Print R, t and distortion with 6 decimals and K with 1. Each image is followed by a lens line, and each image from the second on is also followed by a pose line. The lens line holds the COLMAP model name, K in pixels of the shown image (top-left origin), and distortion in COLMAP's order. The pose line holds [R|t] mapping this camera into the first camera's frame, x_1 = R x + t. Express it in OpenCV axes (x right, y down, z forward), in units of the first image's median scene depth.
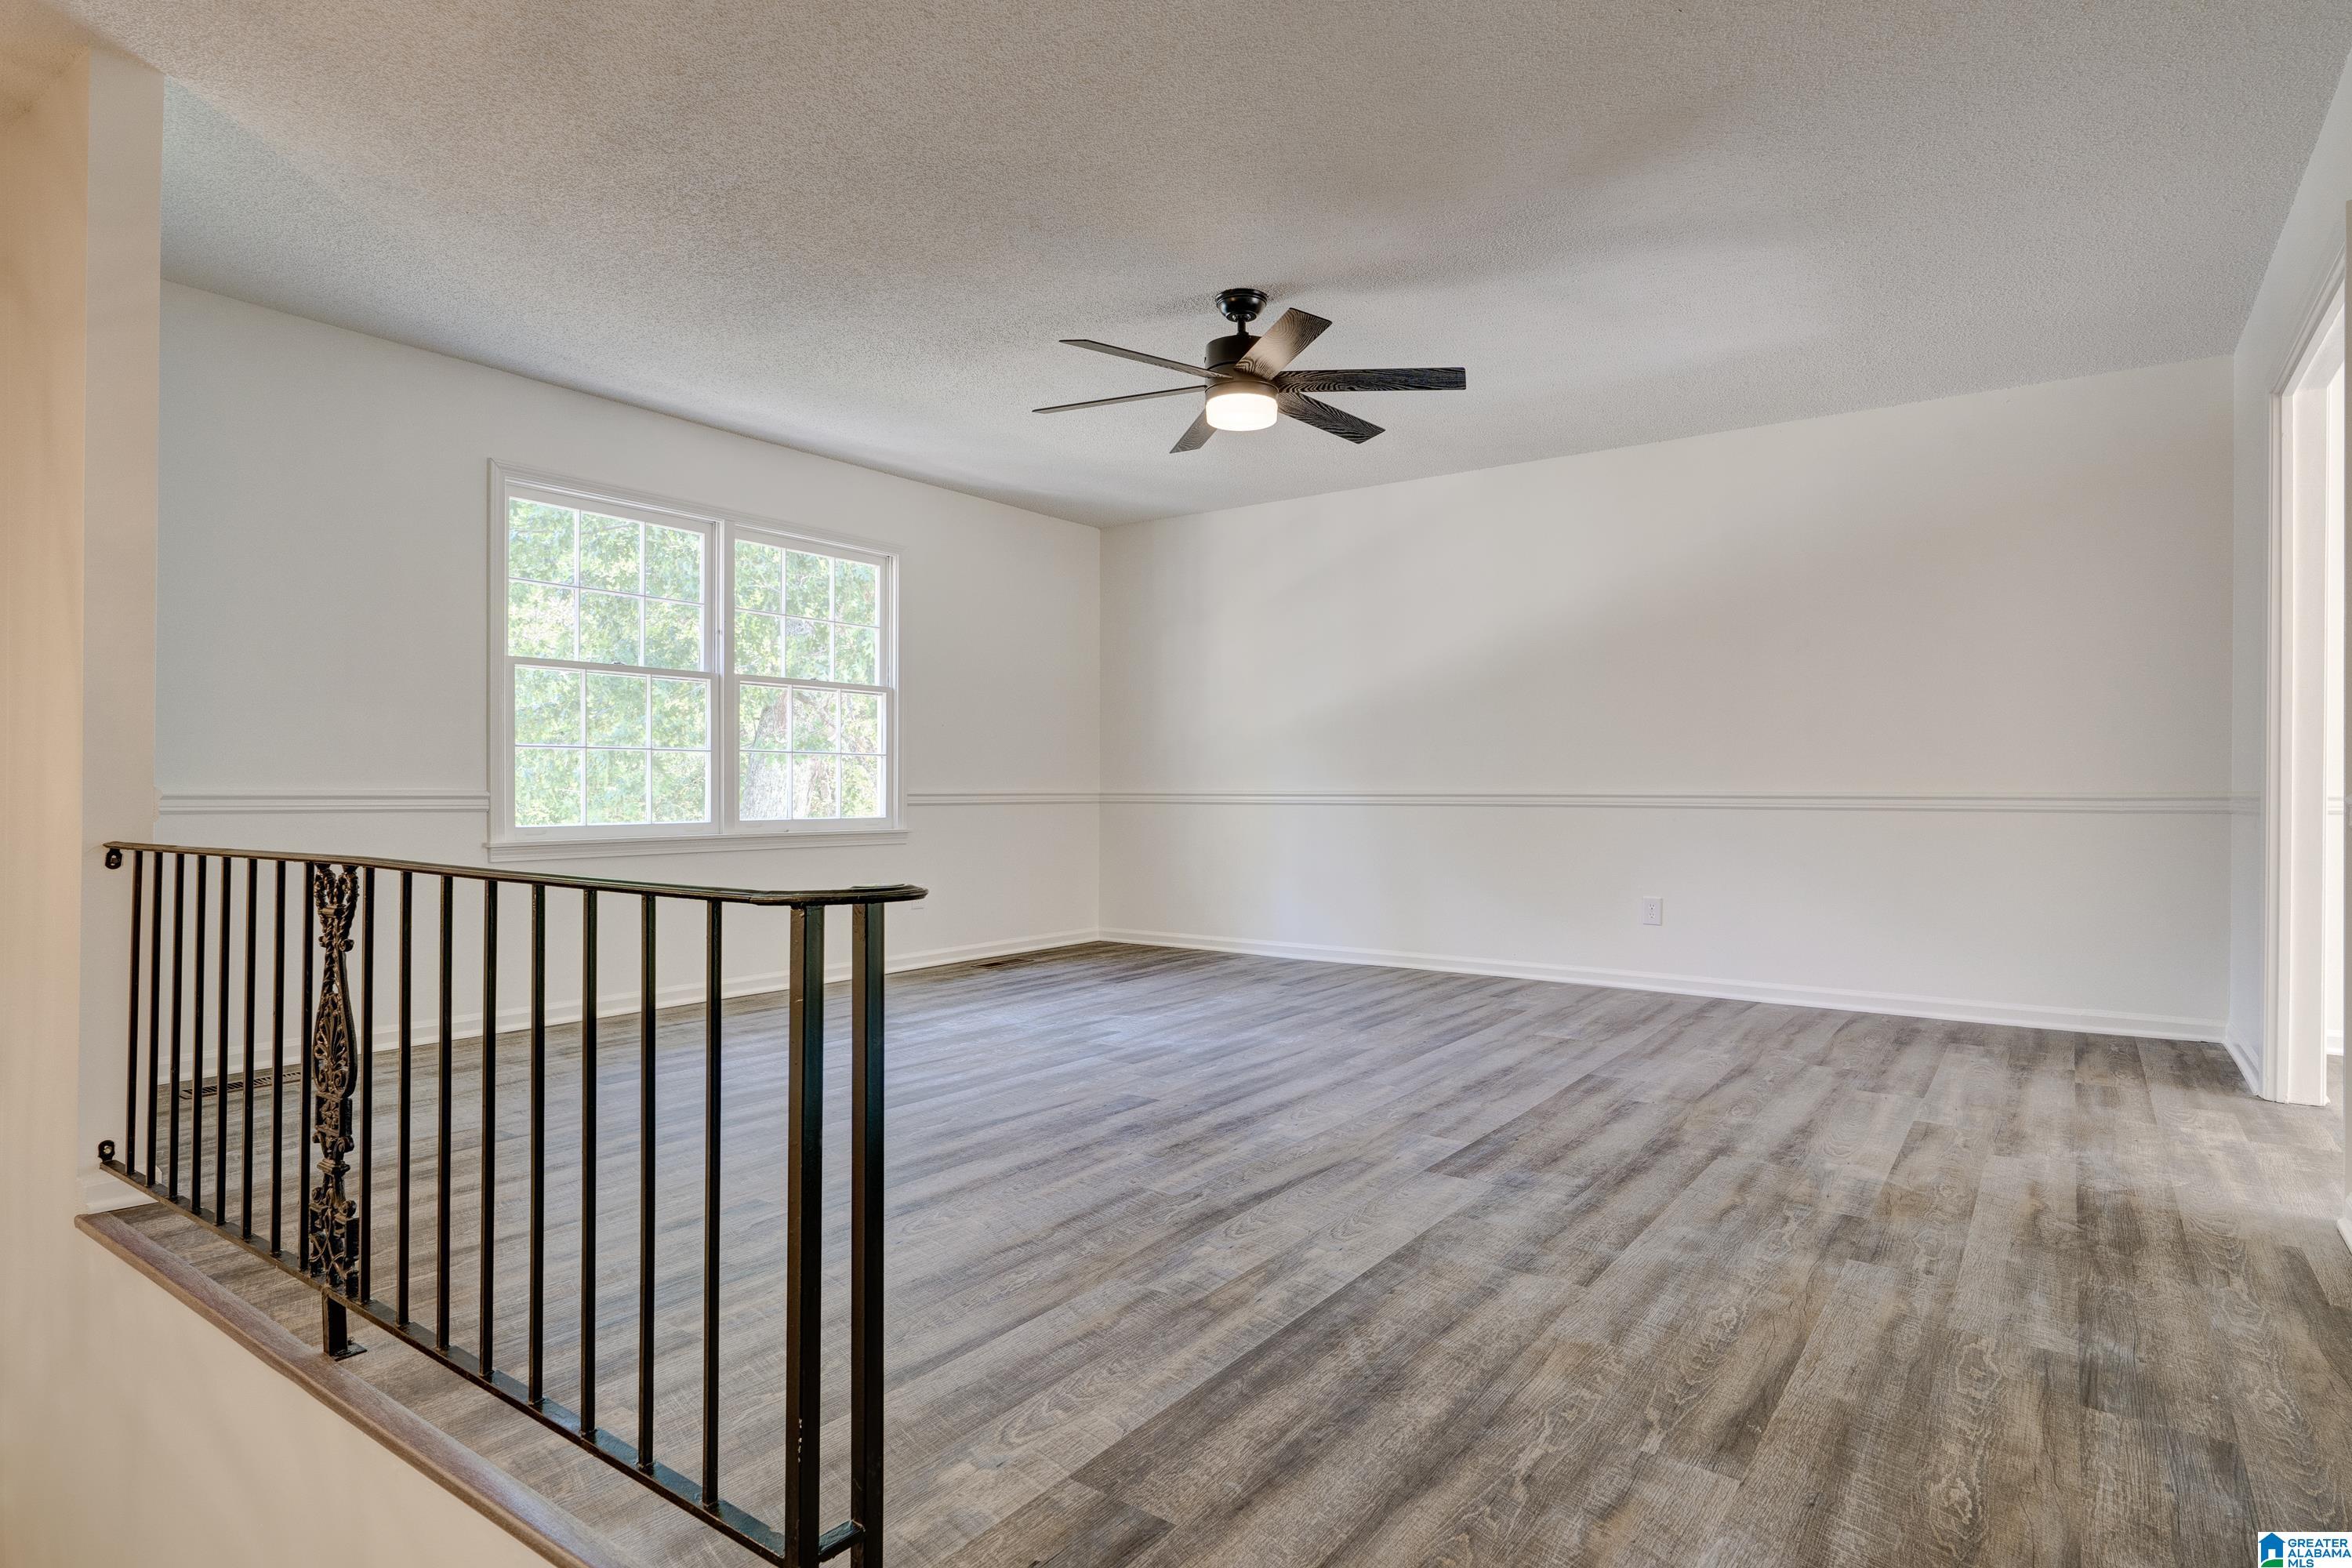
lens RADIAL K [[1227.7, 0, 1172.3], [0, 1227.7, 789.5], [0, 0, 1]] dist [0.002830, 0.000076]
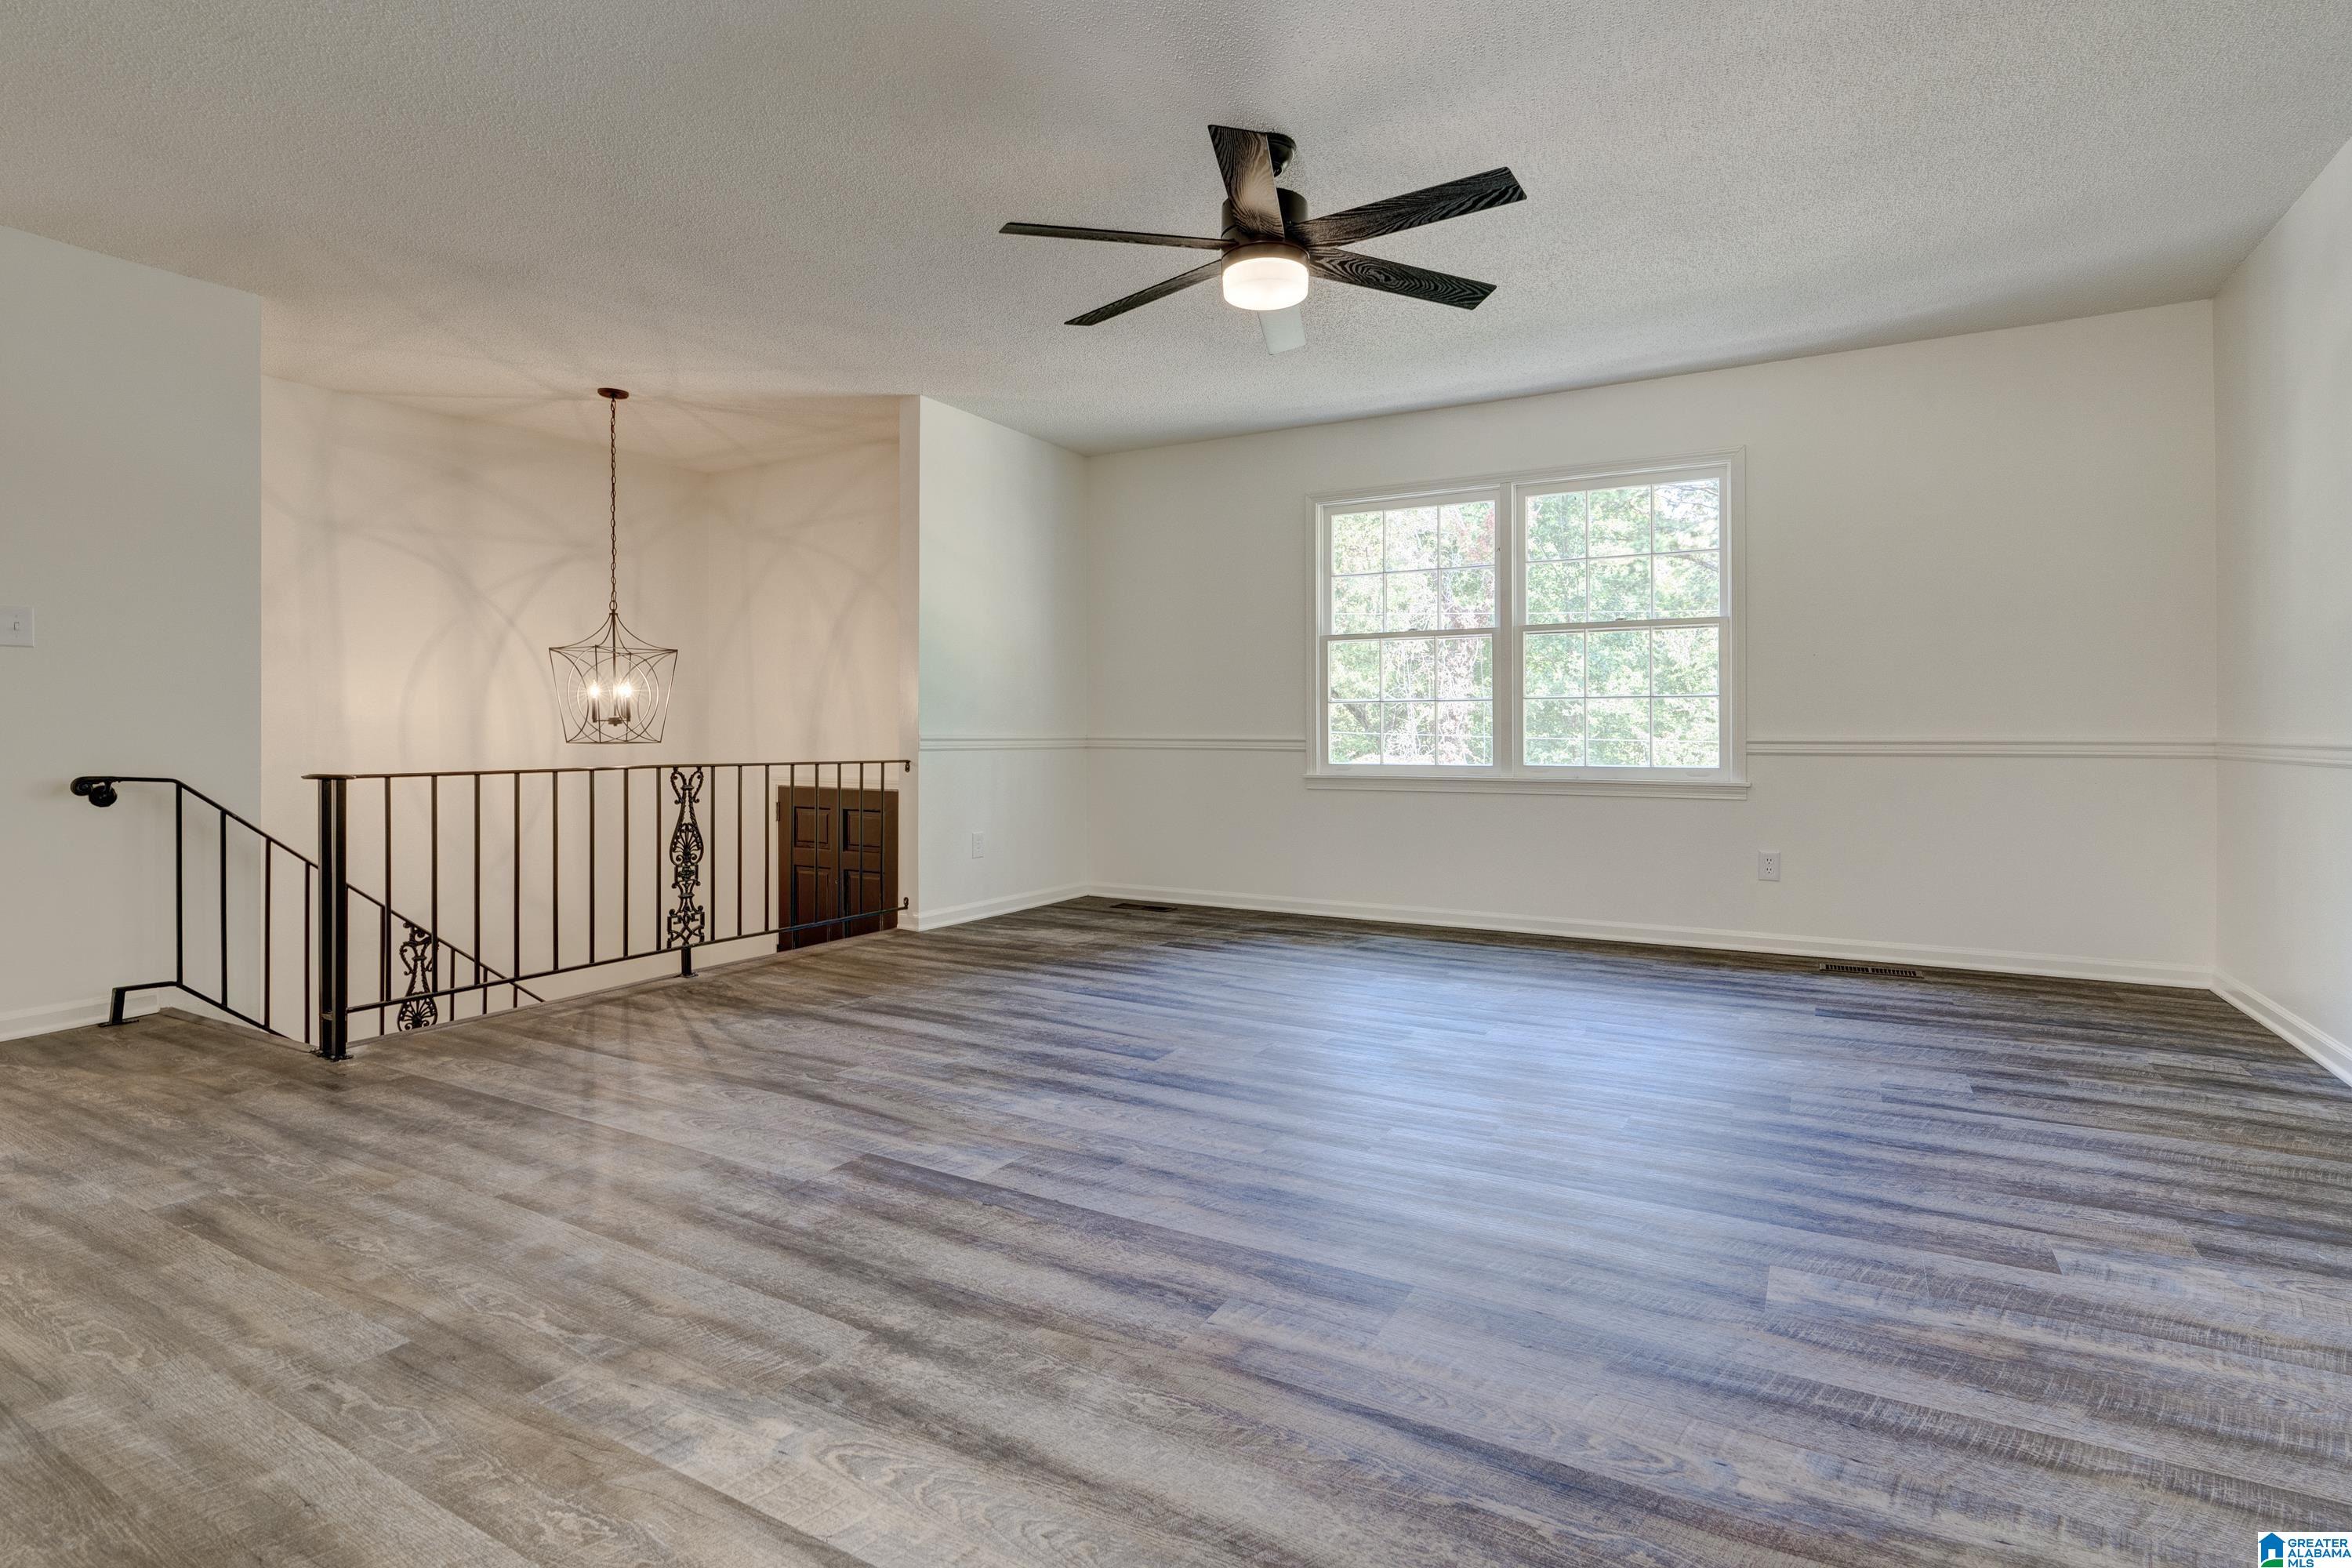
lens RADIAL K [[1134.5, 0, 1195.0], [0, 1134.5, 721.7], [0, 0, 1]] dist [-0.003931, 0.001240]
pose [[0.122876, -0.013267, -0.992333, 1.161926], [0.000312, 0.999911, -0.013329, 0.001689], [0.992422, 0.001328, 0.122869, 1.231062]]
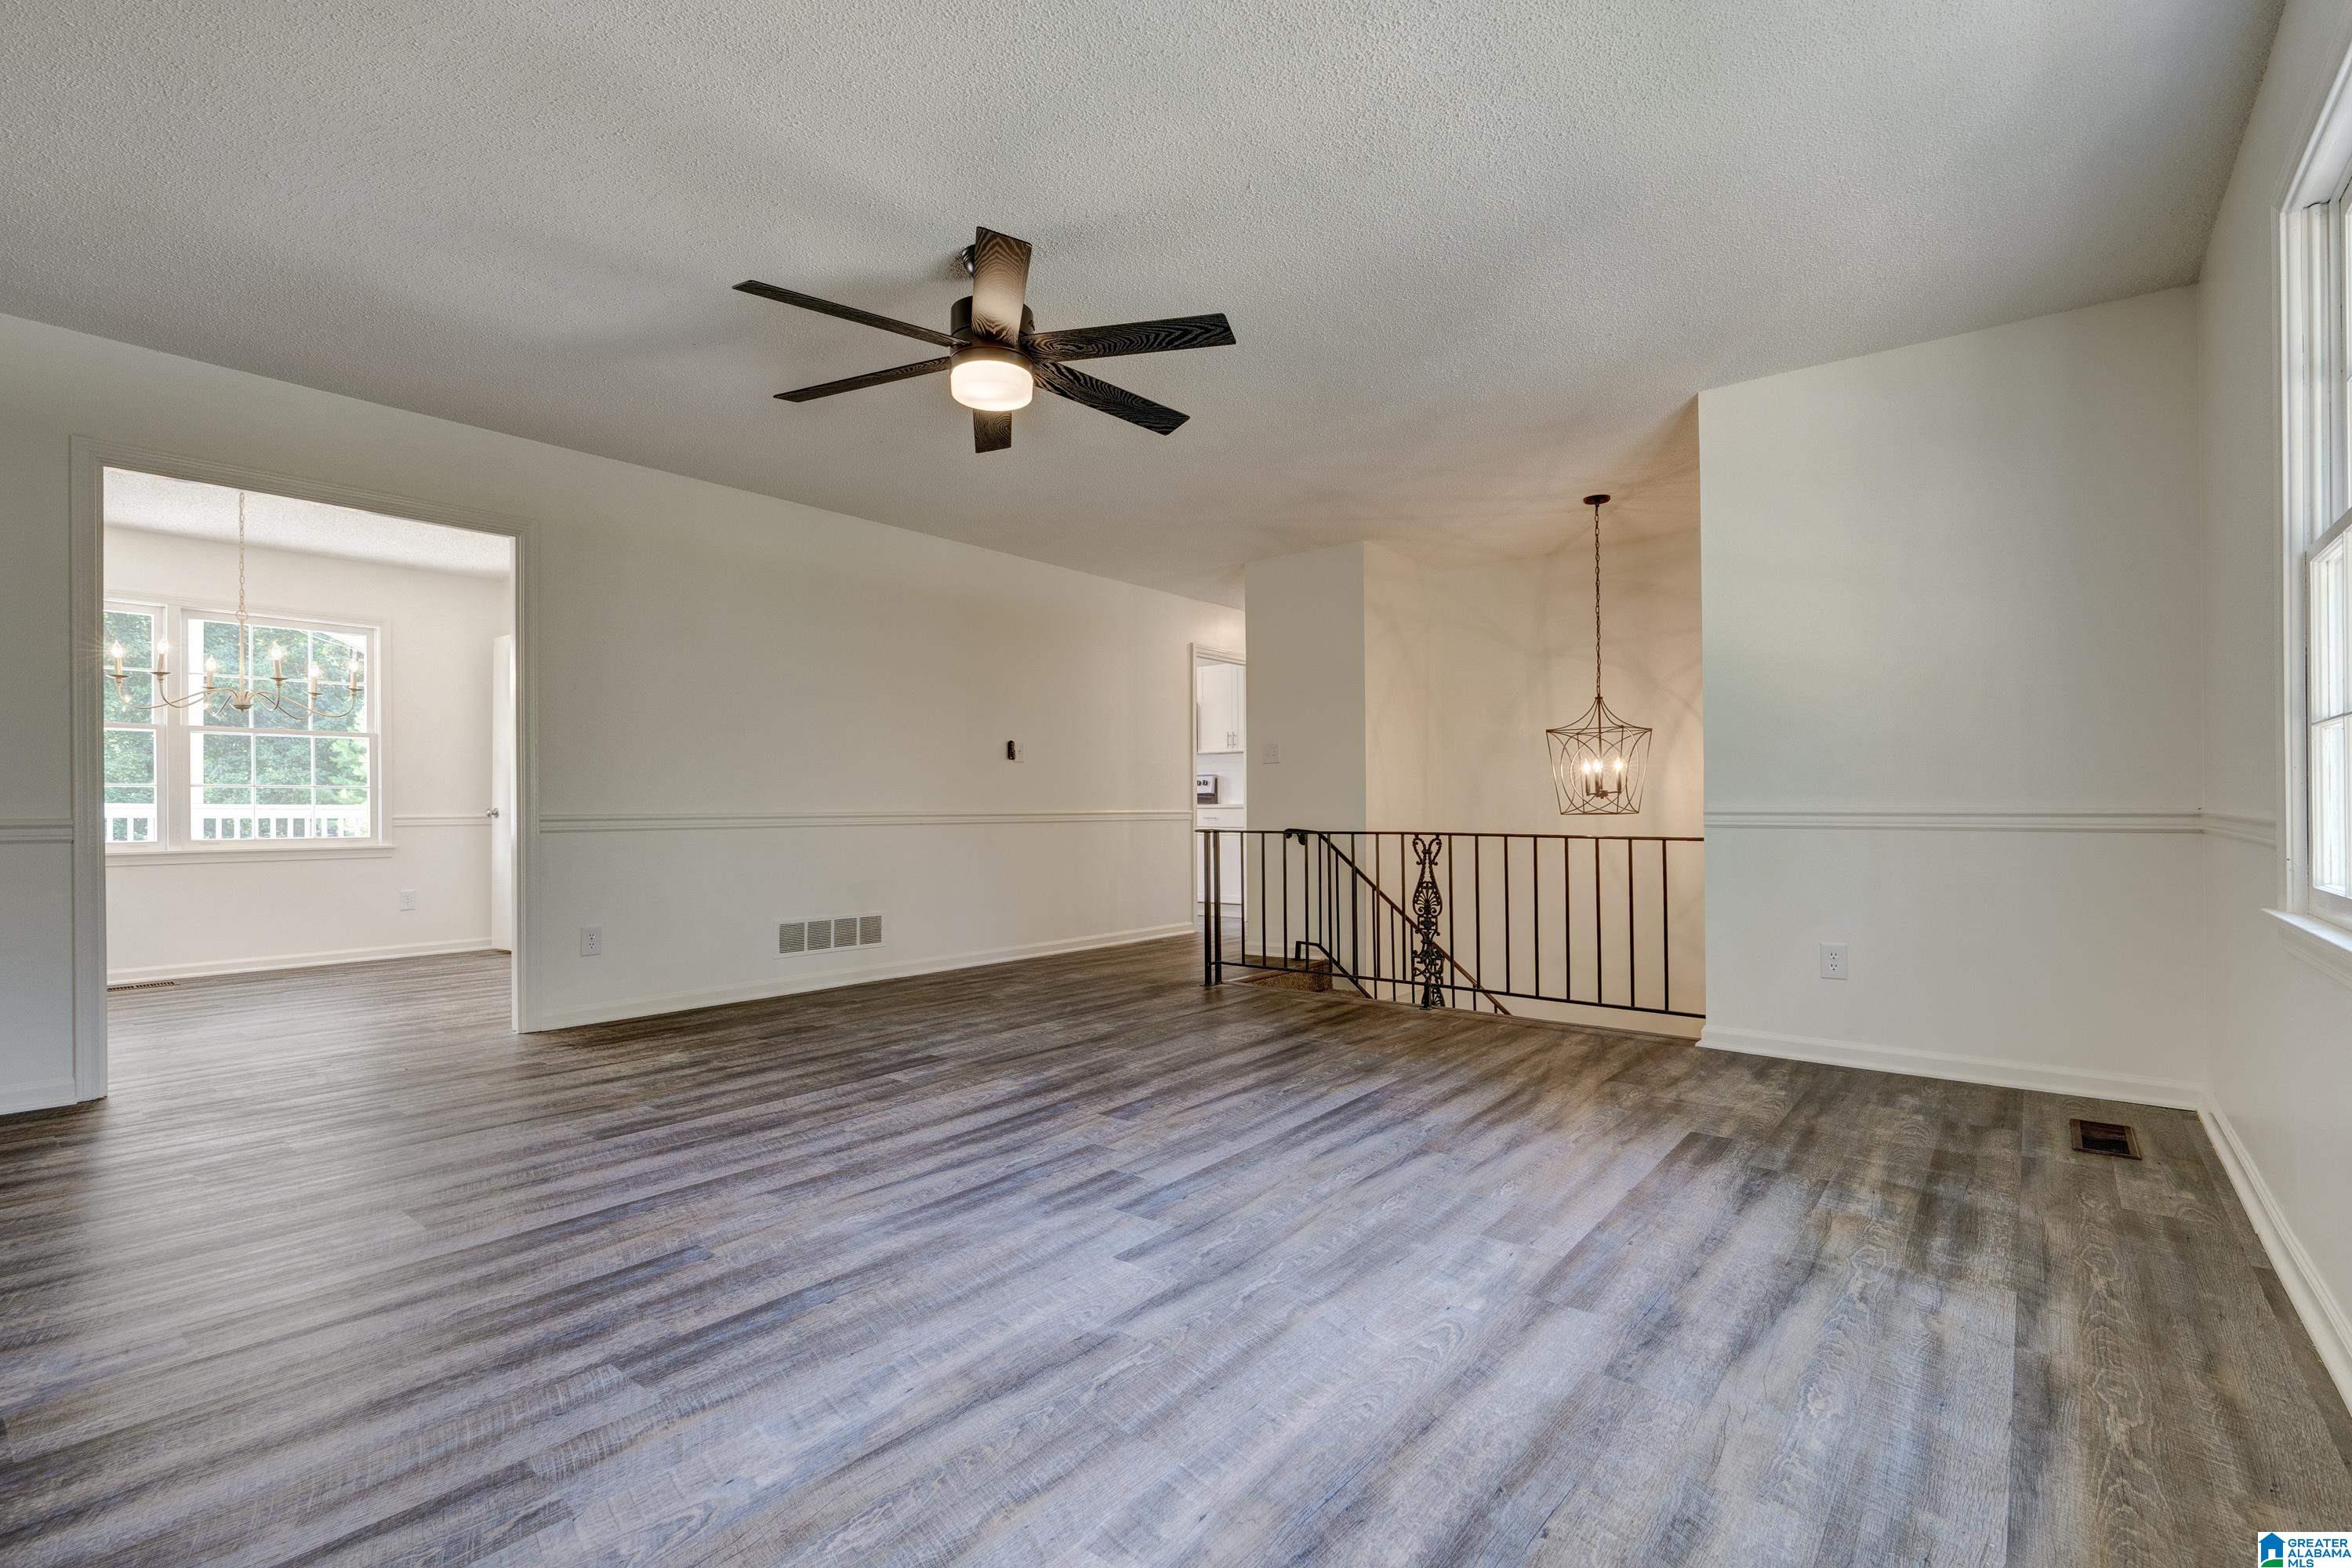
lens RADIAL K [[1068.3, 0, 1184.2], [0, 1068.3, 792.5], [0, 0, 1]] dist [-0.005661, -0.000167]
pose [[-0.999101, 0.003000, 0.042282, -0.160729], [0.002534, 0.999936, -0.011062, -0.008202], [-0.042313, -0.010945, -0.999044, 2.522133]]
